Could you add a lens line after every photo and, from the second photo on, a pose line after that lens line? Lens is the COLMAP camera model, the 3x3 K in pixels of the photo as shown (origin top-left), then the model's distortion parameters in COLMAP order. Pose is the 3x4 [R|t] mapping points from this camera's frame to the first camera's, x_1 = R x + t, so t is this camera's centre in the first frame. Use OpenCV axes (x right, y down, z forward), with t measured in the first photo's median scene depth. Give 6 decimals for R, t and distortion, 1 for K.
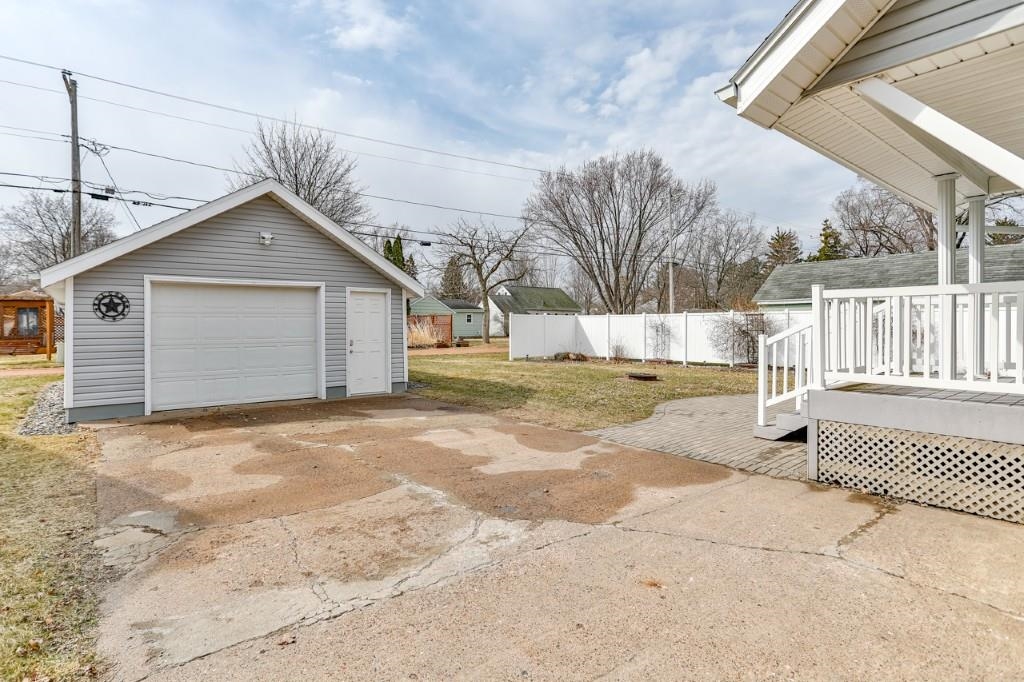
lens RADIAL K [[518.6, 0, 512.0], [0, 518.6, 341.0], [0, 0, 1]] dist [-0.032232, 0.000437]
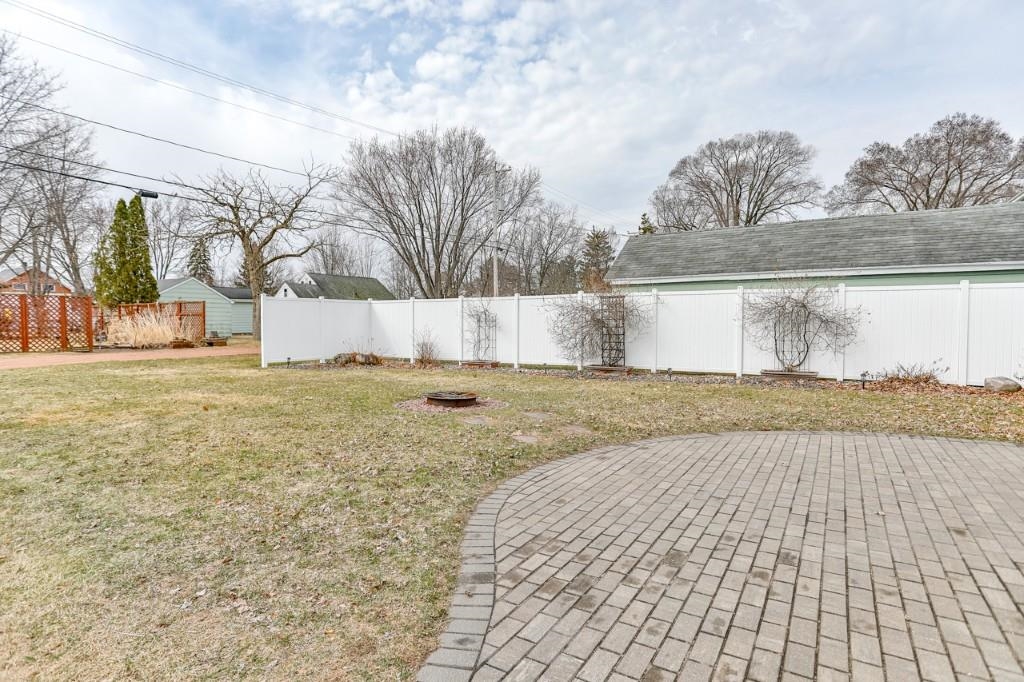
lens RADIAL K [[518.6, 0, 512.0], [0, 518.6, 341.0], [0, 0, 1]] dist [-0.032232, 0.000437]
pose [[0.945458, -0.010306, 0.325580, 0.030834], [0.007733, 0.999928, 0.009196, 0.000520], [-0.325651, -0.006177, 0.945470, 0.104844]]
